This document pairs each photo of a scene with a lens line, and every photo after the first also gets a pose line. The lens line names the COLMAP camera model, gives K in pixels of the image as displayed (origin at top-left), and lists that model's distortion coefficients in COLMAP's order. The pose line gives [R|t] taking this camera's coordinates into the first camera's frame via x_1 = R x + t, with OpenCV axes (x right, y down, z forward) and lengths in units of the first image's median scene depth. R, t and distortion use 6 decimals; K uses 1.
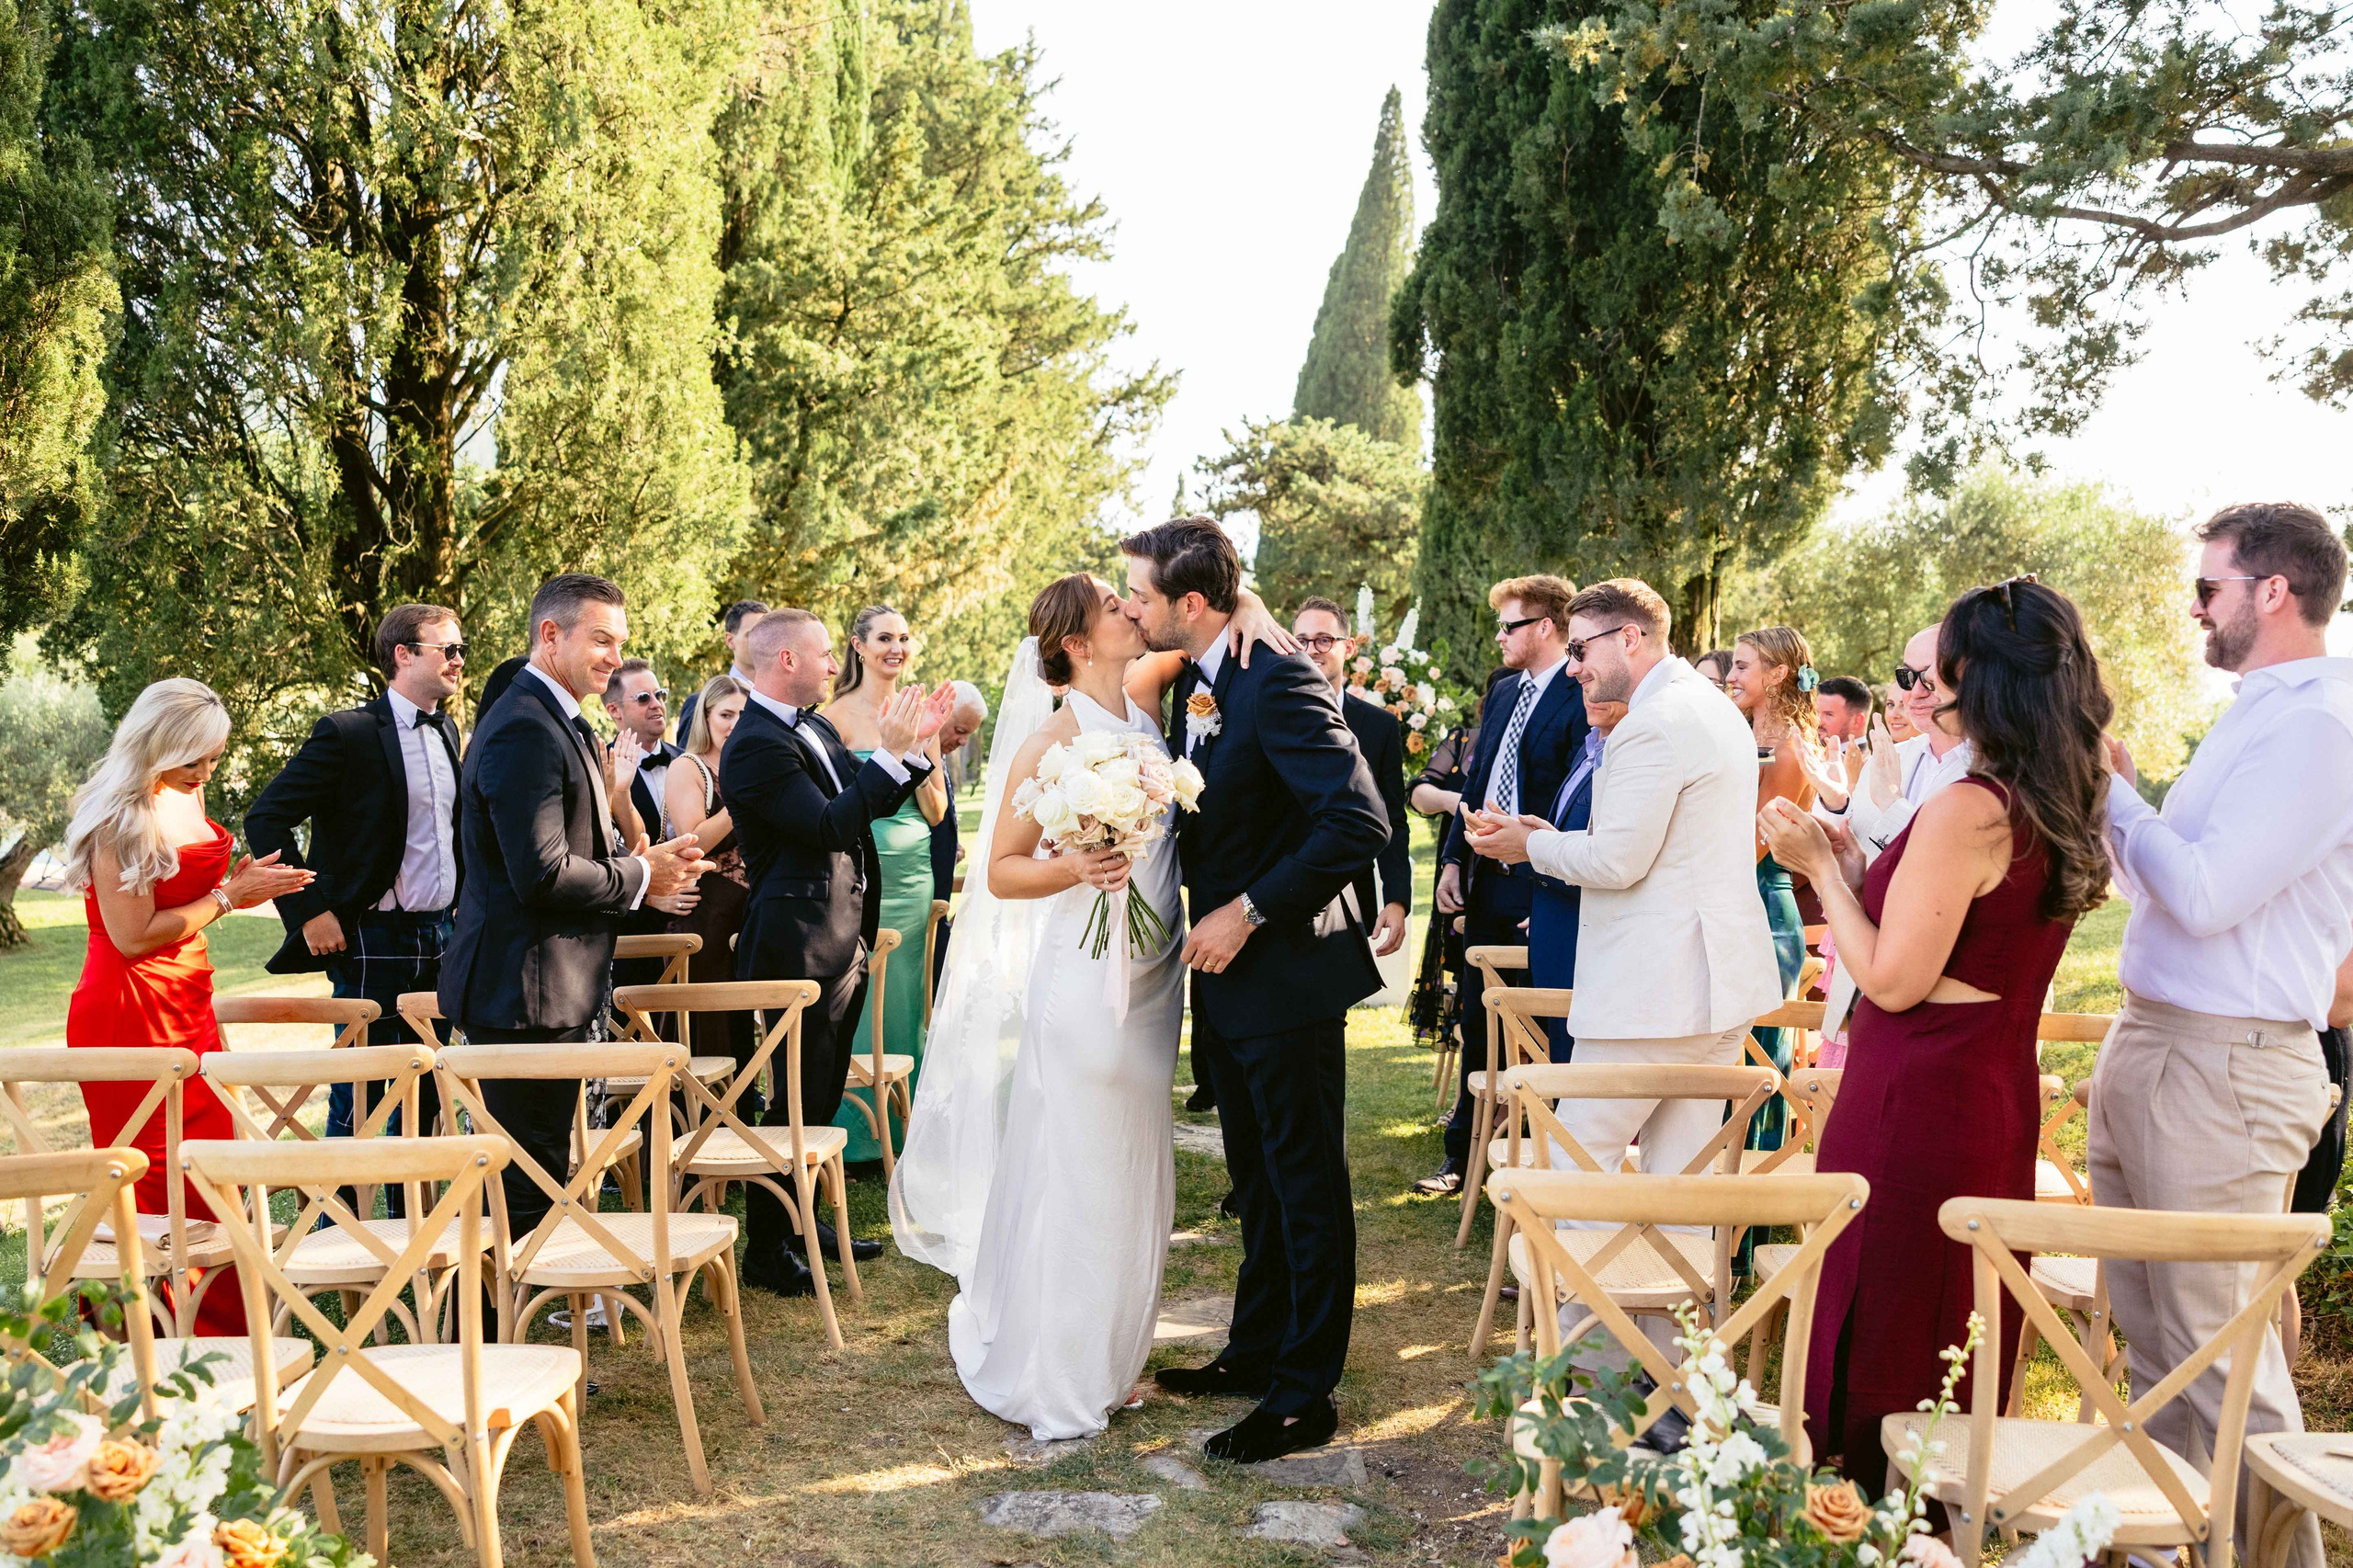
lens RADIAL K [[1779.7, 0, 1169.0], [0, 1779.7, 717.9], [0, 0, 1]] dist [-0.000068, 0.000126]
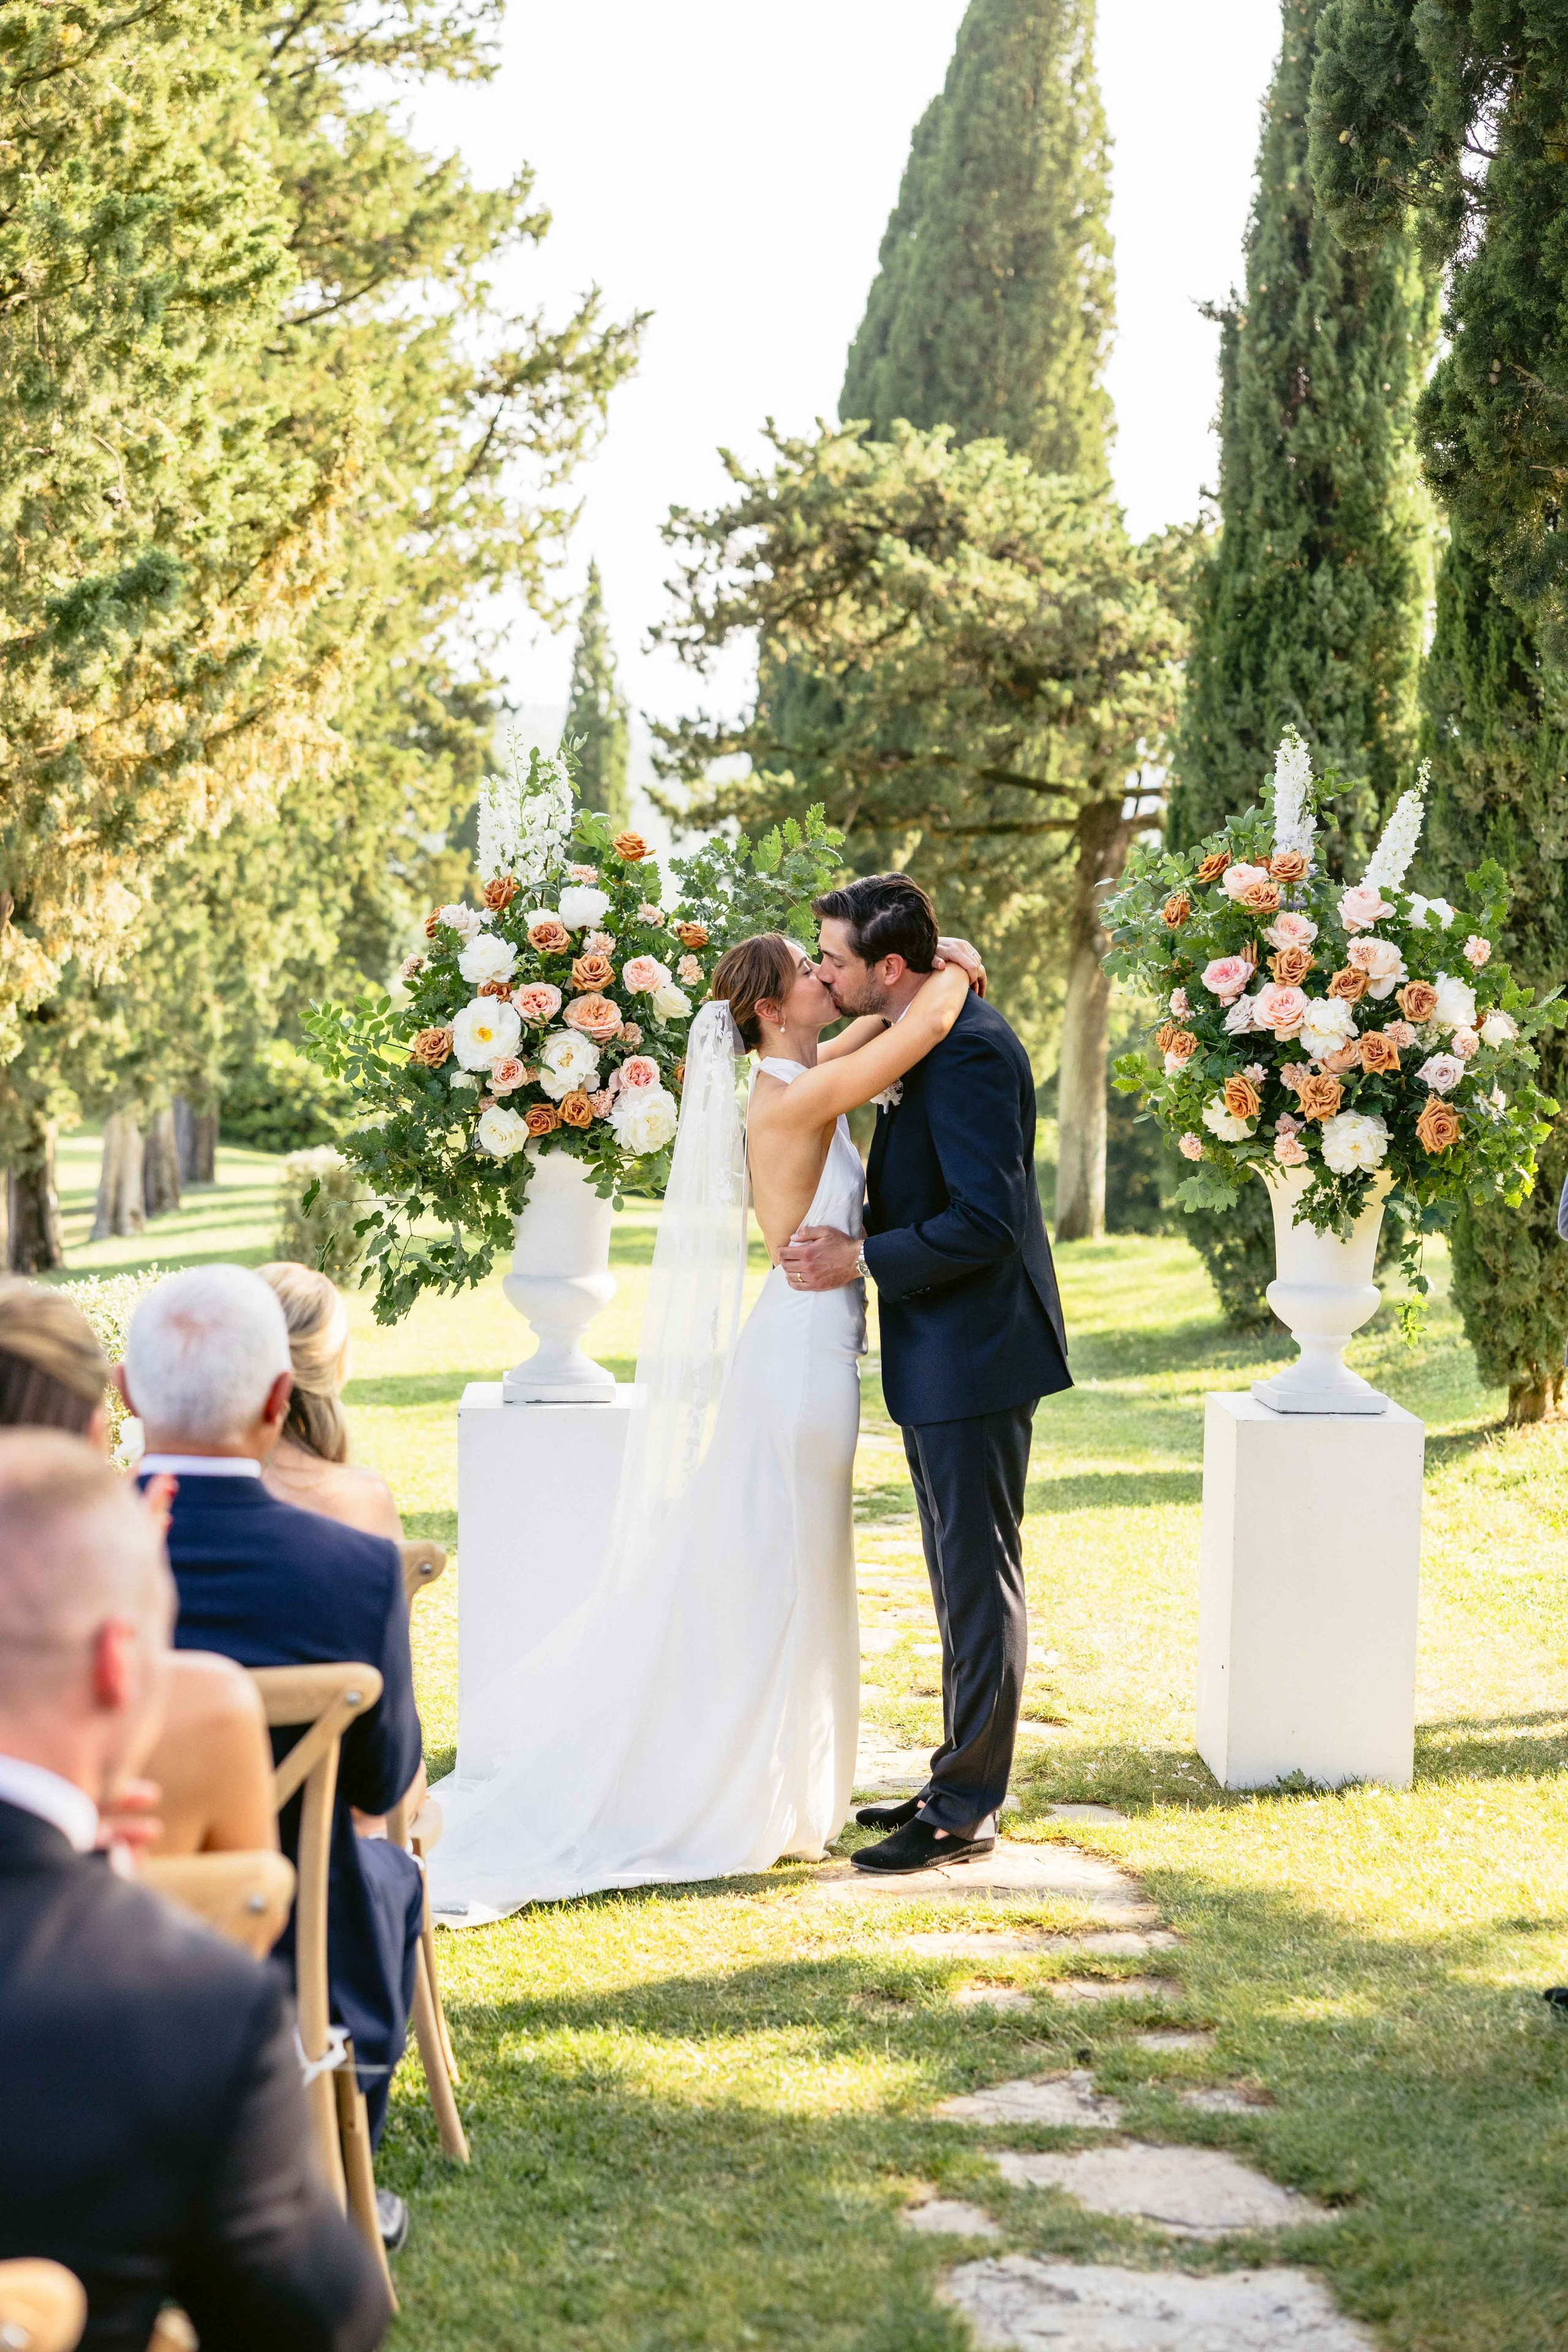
lens RADIAL K [[3514.3, 0, 731.4], [0, 3514.3, 1177.6], [0, 0, 1]] dist [0.083496, -0.079352]
pose [[0.998984, -0.012951, 0.043157, -0.021629], [0.011380, 0.999271, 0.036452, -0.002098], [-0.043598, -0.035924, 0.998403, 0.089175]]
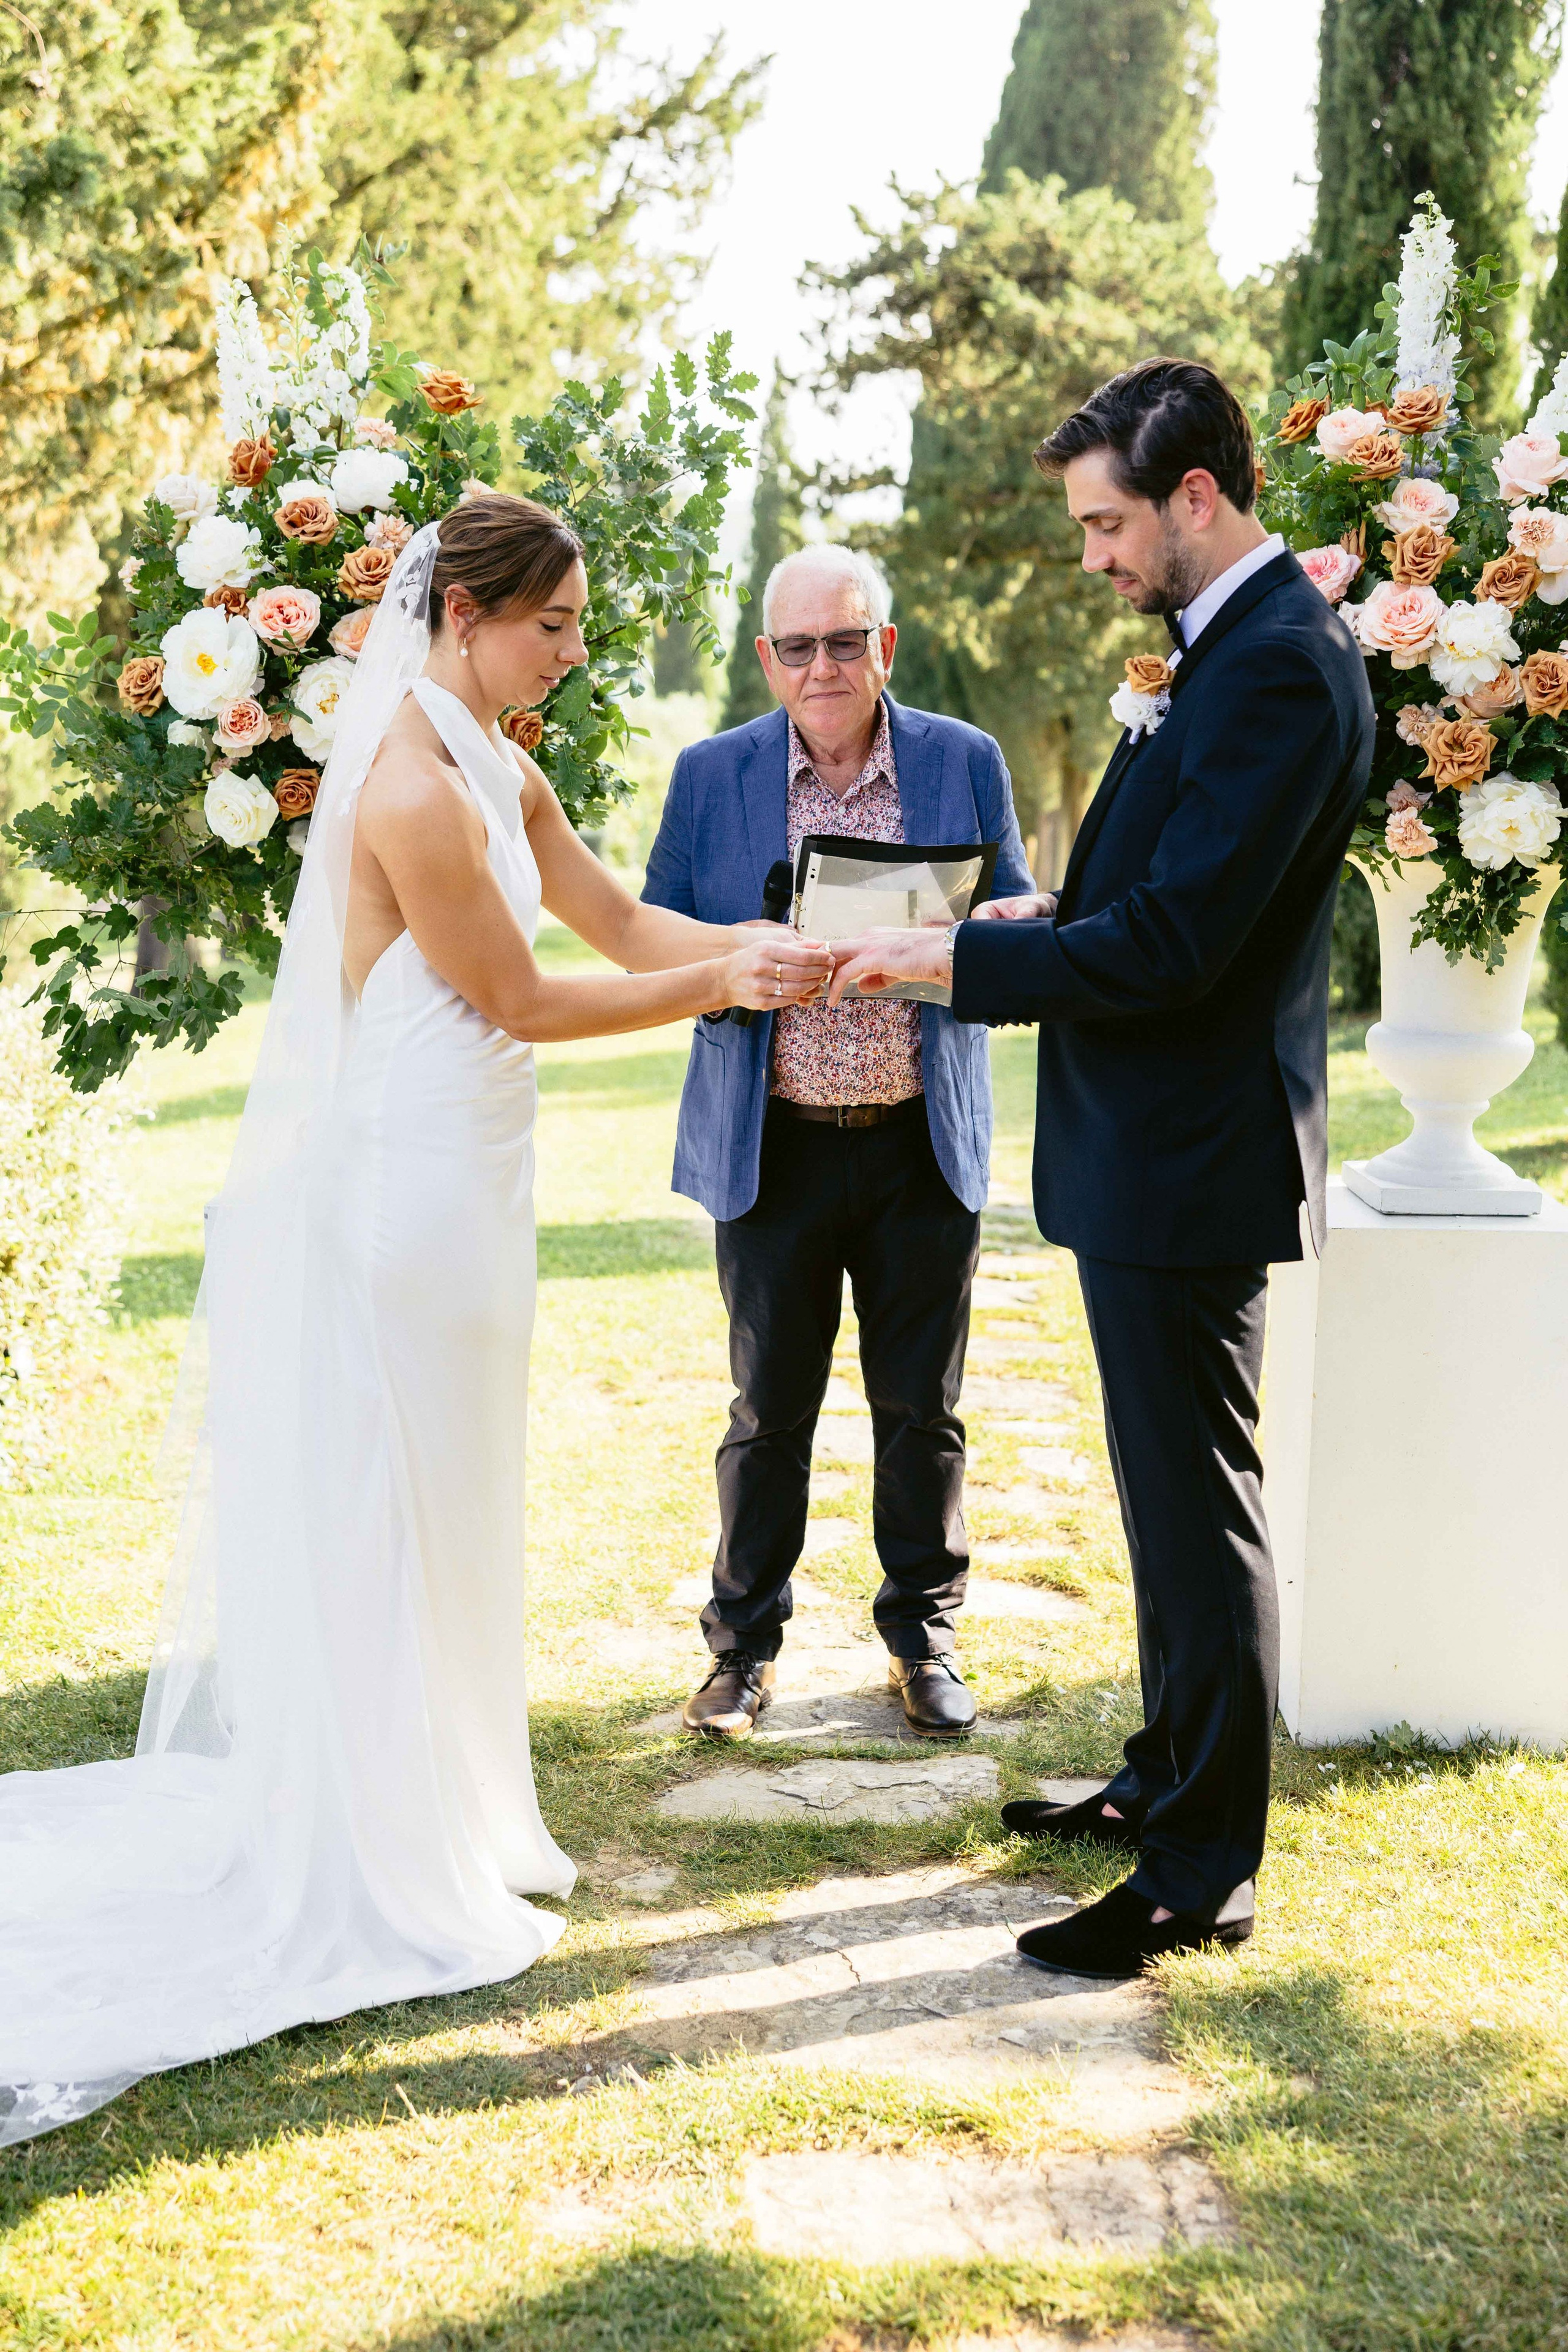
lens RADIAL K [[2864.3, 0, 731.6], [0, 2864.3, 1131.4], [0, 0, 1]] dist [0.090367, 0.191536]
pose [[0.999843, -0.012596, -0.012472, 0.004011], [0.014057, 0.992053, 0.125029, 0.003096], [0.010798, -0.125185, 0.992075, 0.231781]]
